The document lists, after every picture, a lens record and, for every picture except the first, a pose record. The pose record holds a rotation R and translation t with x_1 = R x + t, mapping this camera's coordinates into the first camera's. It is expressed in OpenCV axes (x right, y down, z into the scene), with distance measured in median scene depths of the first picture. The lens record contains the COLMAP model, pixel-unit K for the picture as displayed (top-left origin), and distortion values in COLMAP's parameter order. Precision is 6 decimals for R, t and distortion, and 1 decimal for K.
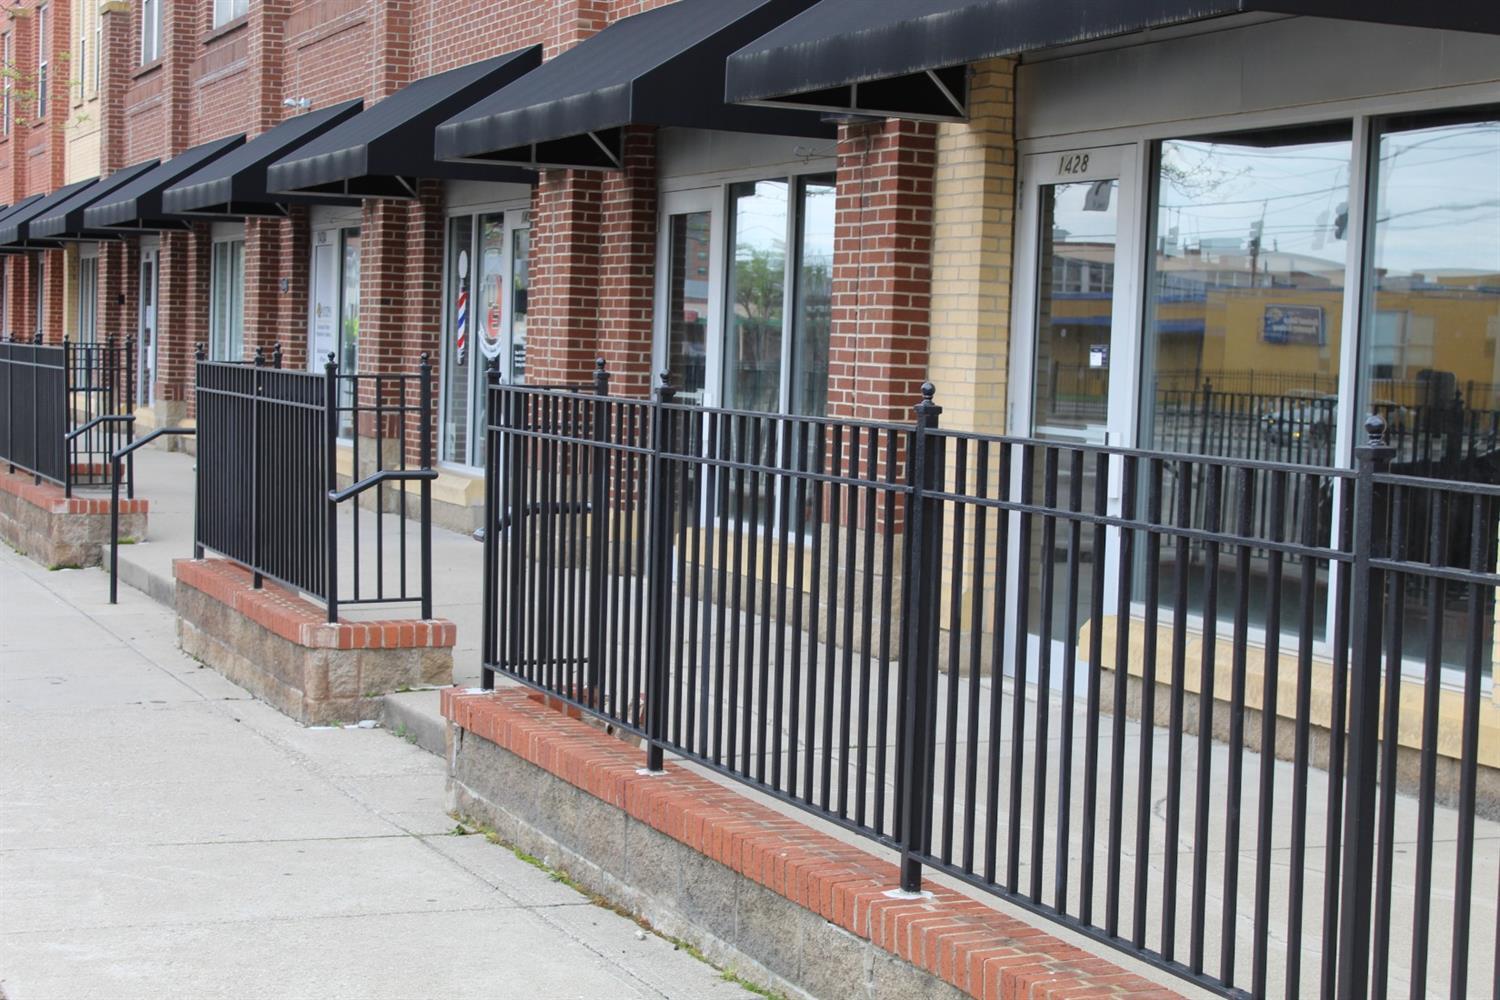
lens RADIAL K [[2512.2, 0, 750.0], [0, 2512.2, 500.0], [0, 0, 1]] dist [-0.026451, -0.013997]
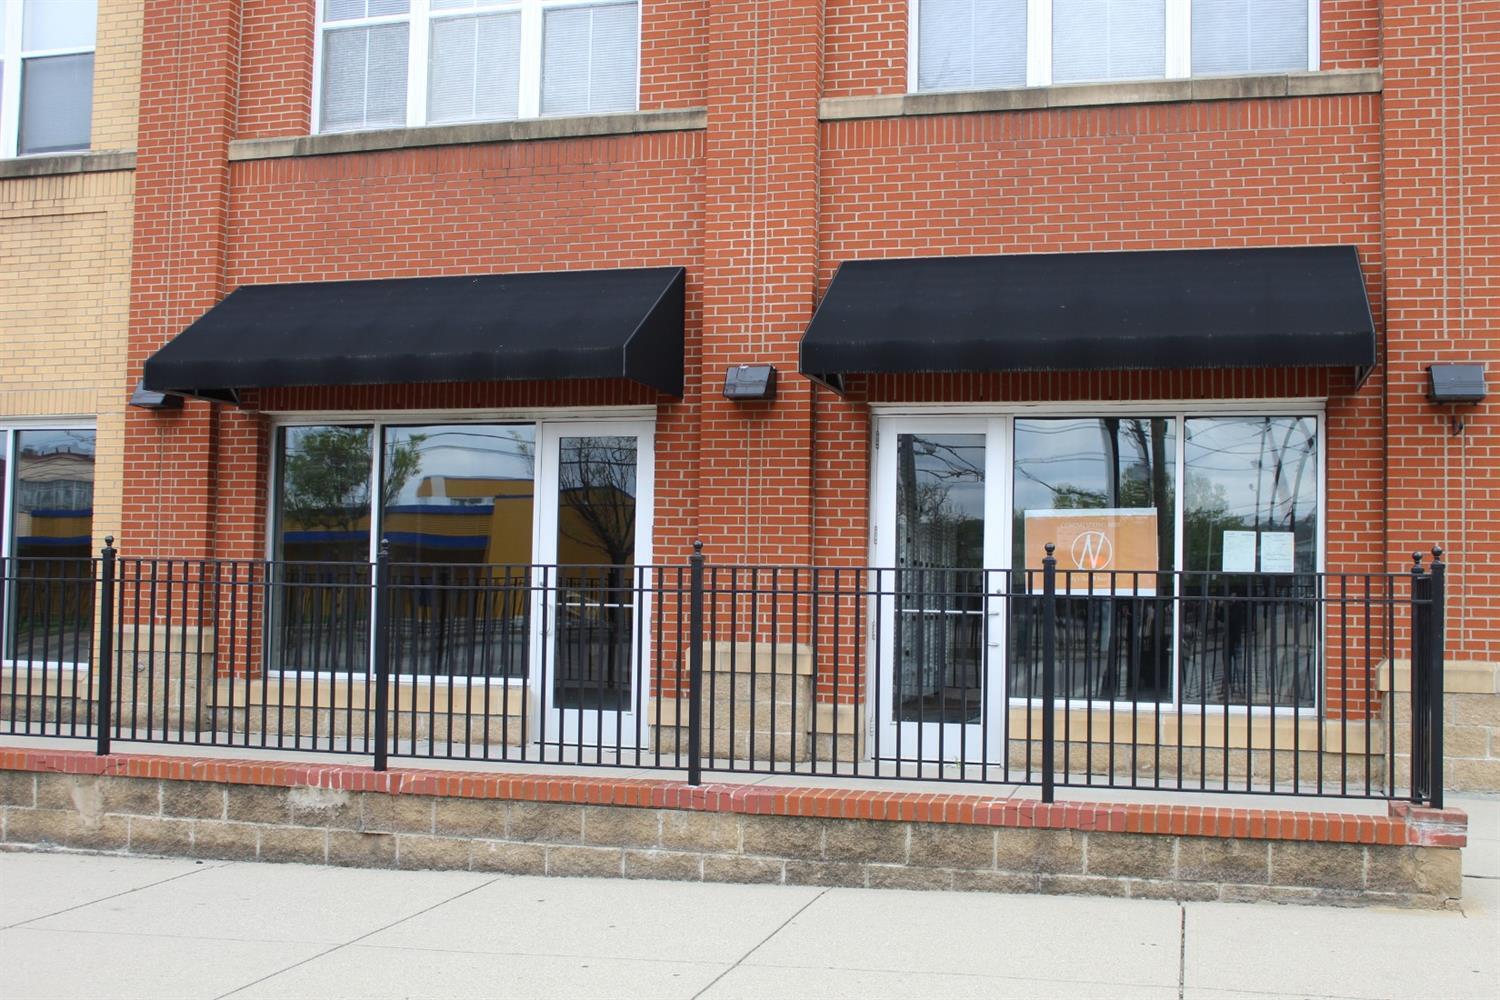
lens RADIAL K [[1727.1, 0, 750.0], [0, 1727.1, 500.0], [0, 0, 1]] dist [0.011427, 0.001918]
pose [[0.648559, 0.009415, 0.761106, -0.724829], [0.052658, 0.996973, -0.057204, -0.027964], [-0.759340, 0.077178, 0.646100, 0.363198]]
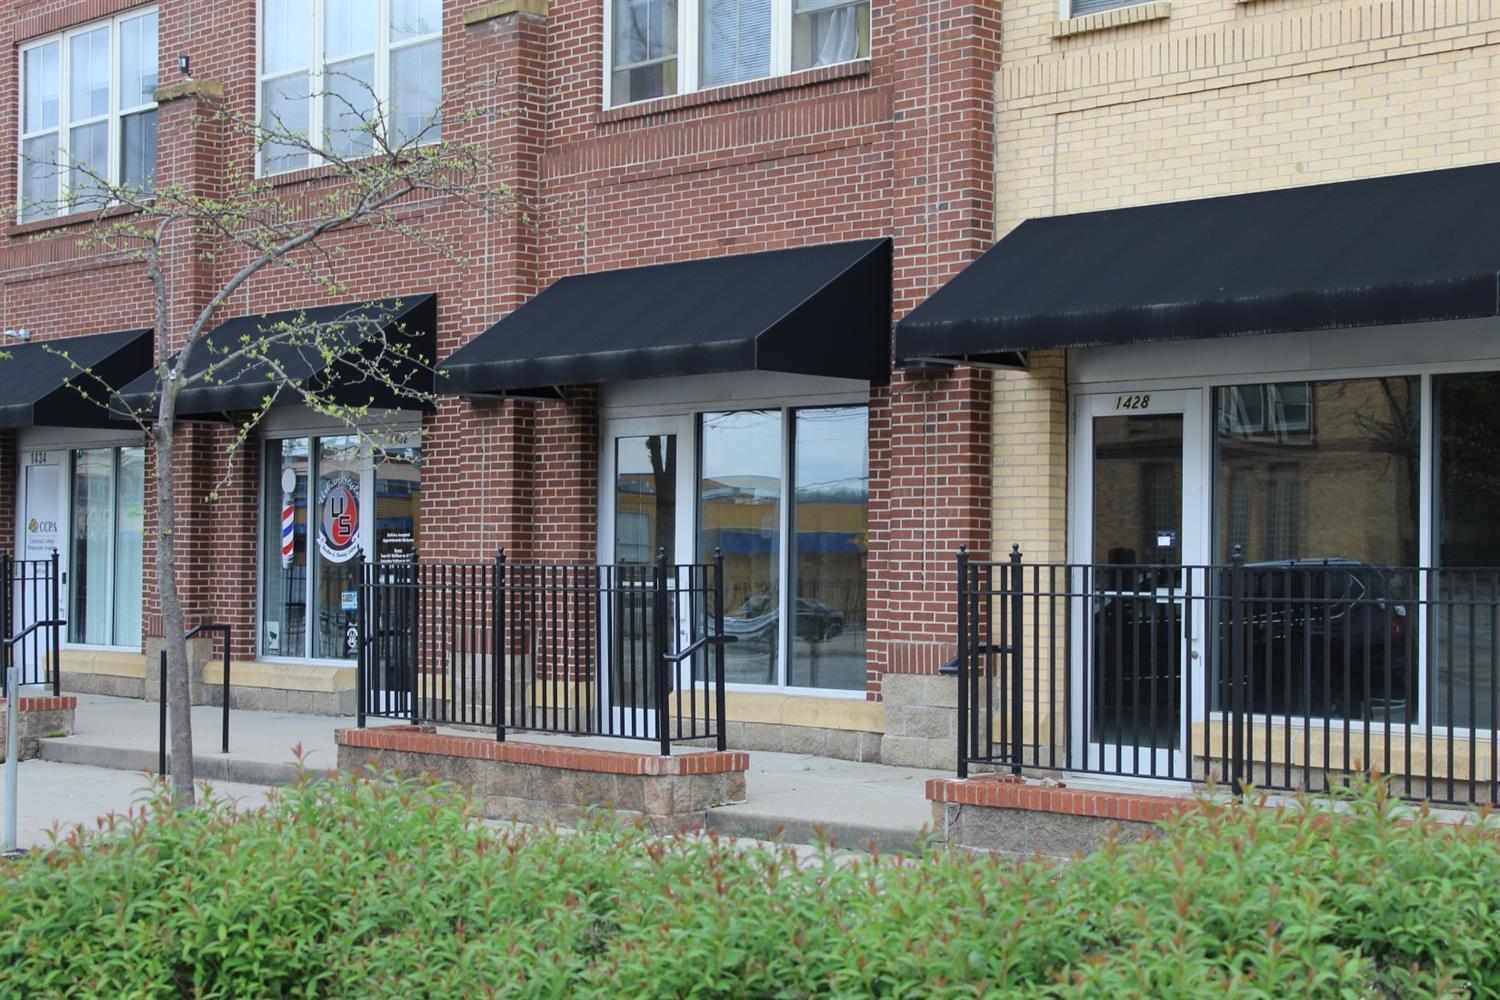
lens RADIAL K [[2512.2, 0, 750.0], [0, 2512.2, 500.0], [0, 0, 1]] dist [-0.026451, -0.013997]
pose [[0.943333, -0.017023, 0.331411, -0.497171], [0.044184, 0.996235, -0.074594, 0.014202], [-0.328893, 0.085011, 0.940533, -0.221961]]
